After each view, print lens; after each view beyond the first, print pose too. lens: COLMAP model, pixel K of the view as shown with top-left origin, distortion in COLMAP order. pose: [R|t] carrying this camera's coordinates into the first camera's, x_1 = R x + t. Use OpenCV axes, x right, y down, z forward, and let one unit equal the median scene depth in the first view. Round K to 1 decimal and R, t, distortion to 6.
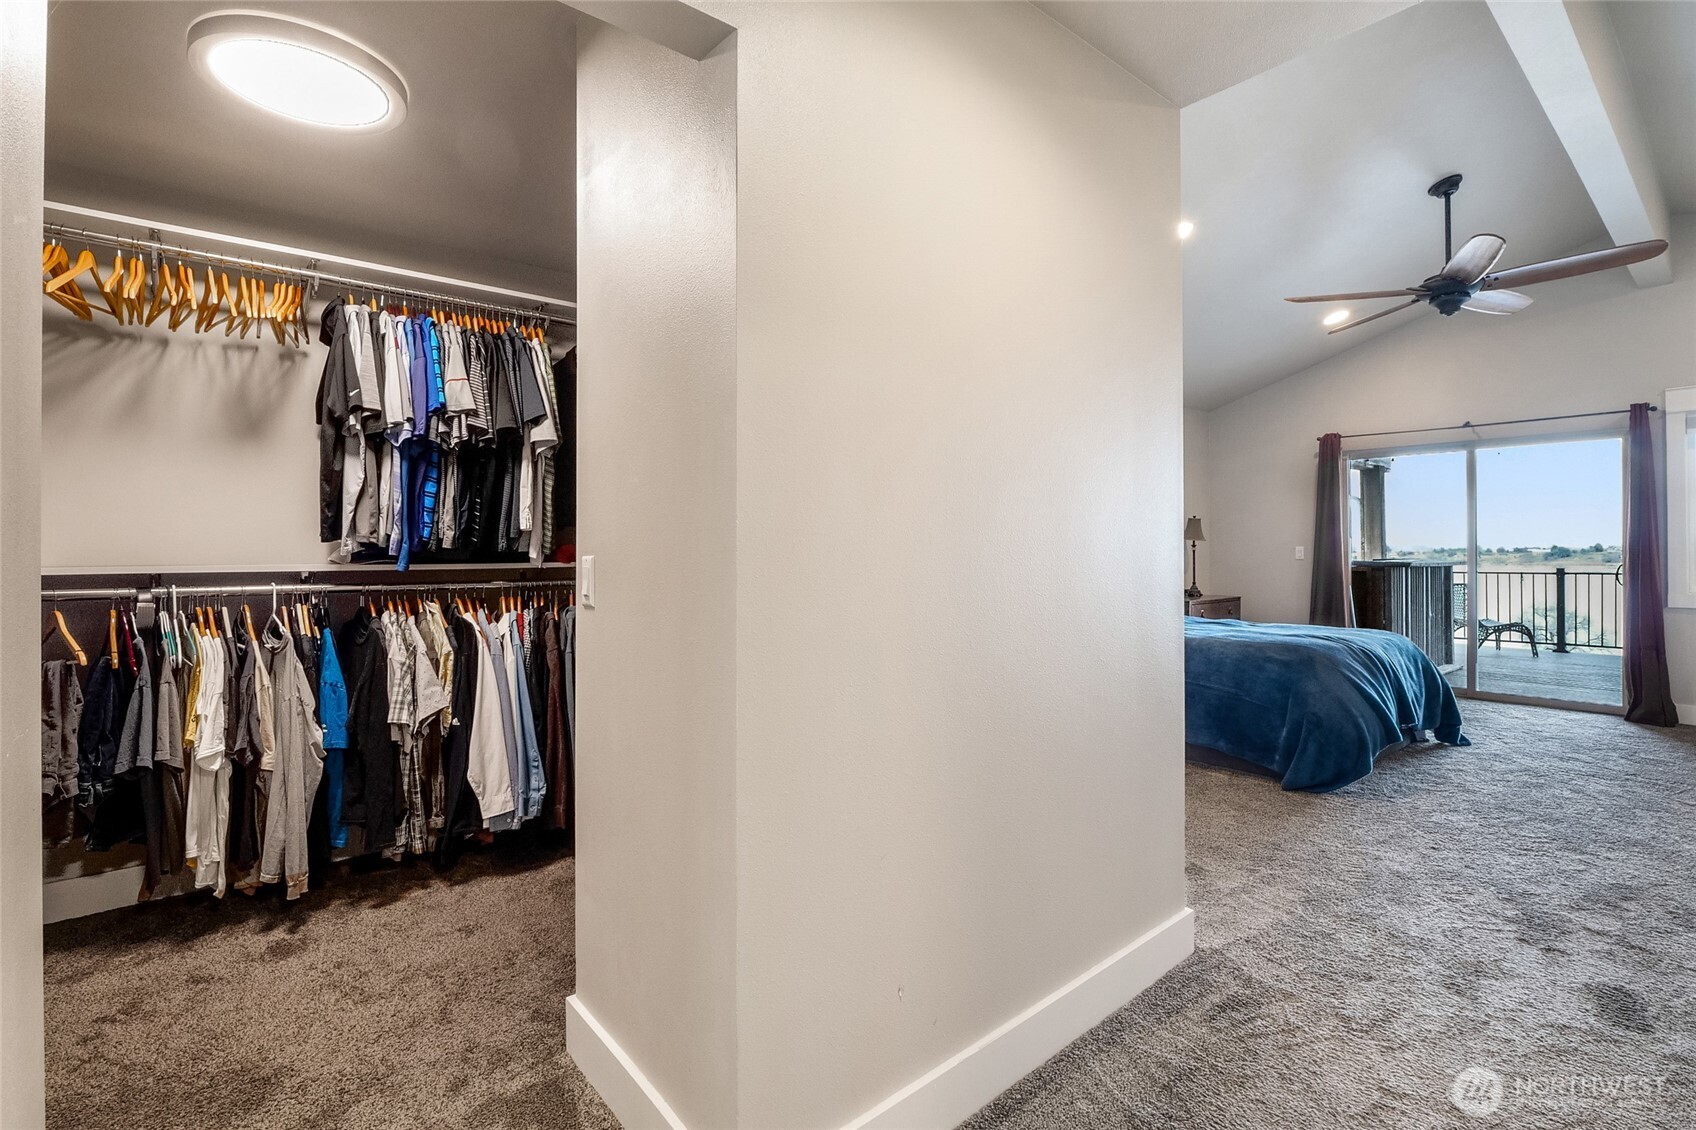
lens RADIAL K [[803.5, 0, 849.3], [0, 803.5, 552.1], [0, 0, 1]] dist [-0.008612, -0.000255]
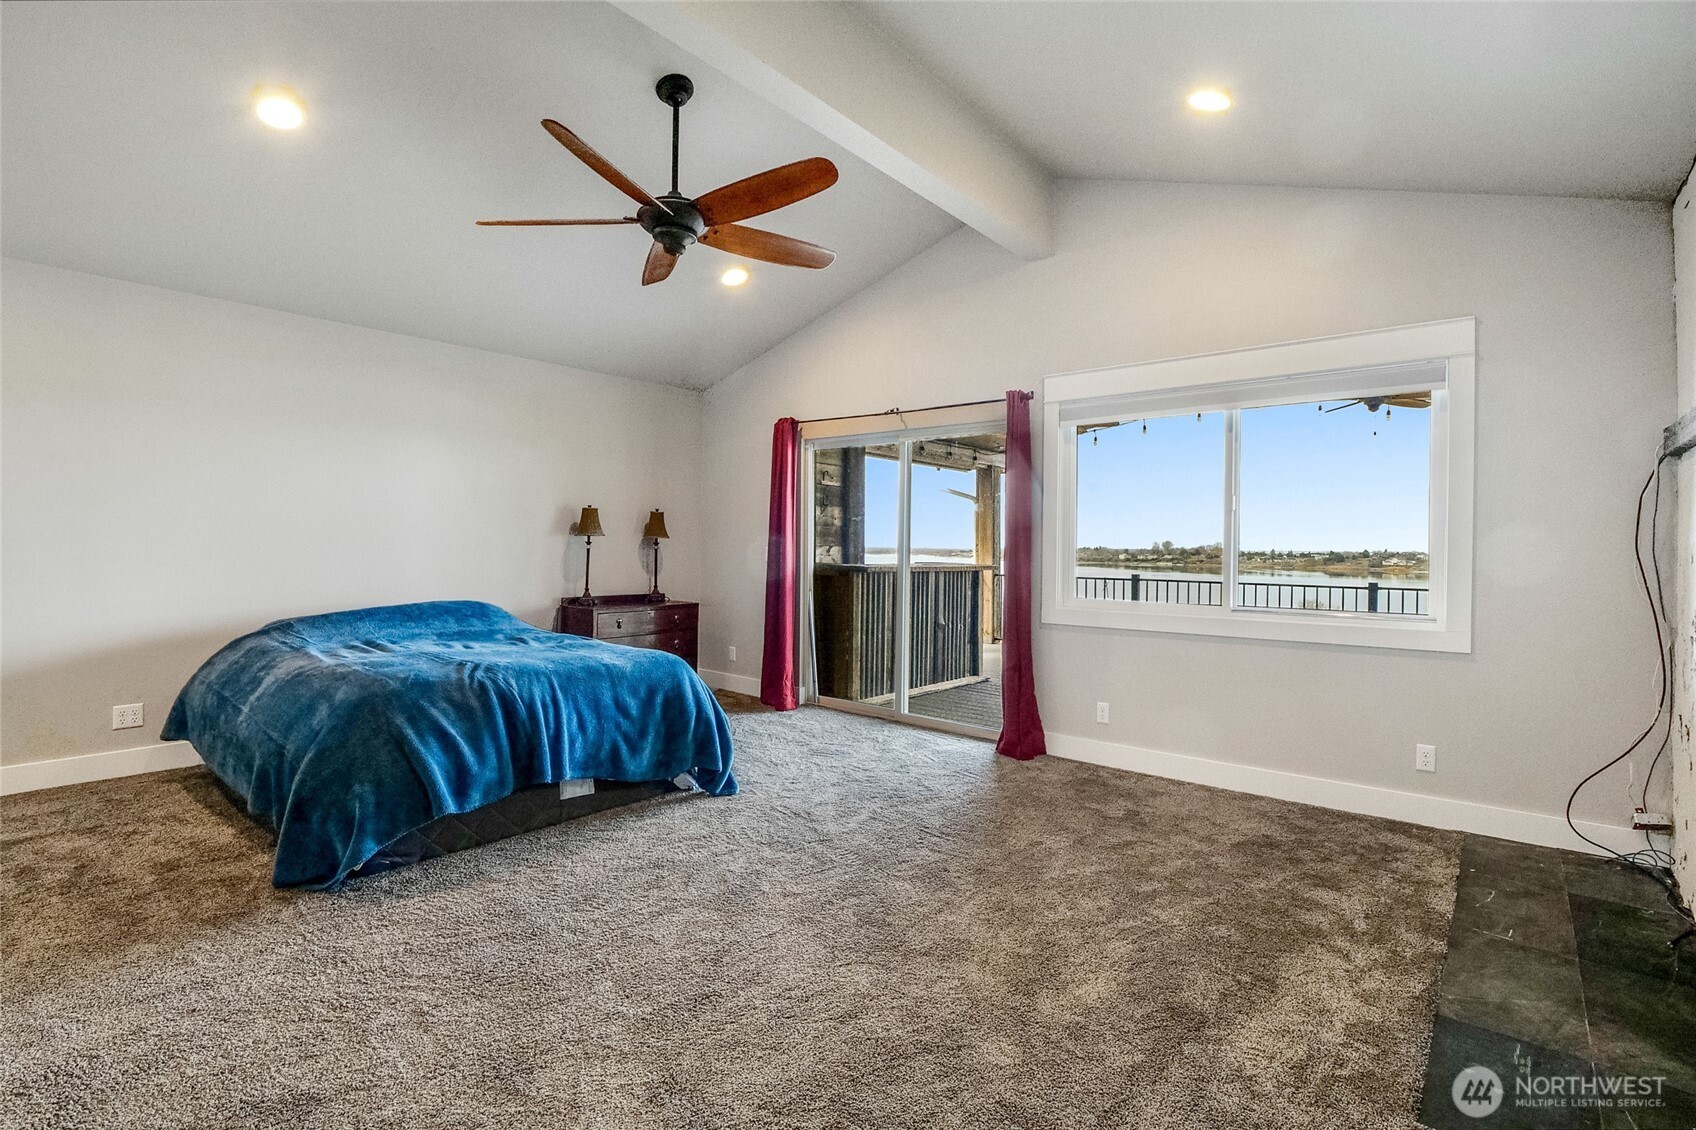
lens RADIAL K [[803.5, 0, 849.3], [0, 803.5, 552.1], [0, 0, 1]] dist [-0.008612, -0.000255]
pose [[0.984739, 0.019591, 0.172932, 0.519025], [-0.021096, 0.999754, 0.006872, -0.009219], [-0.172754, -0.010415, 0.984910, 0.122753]]
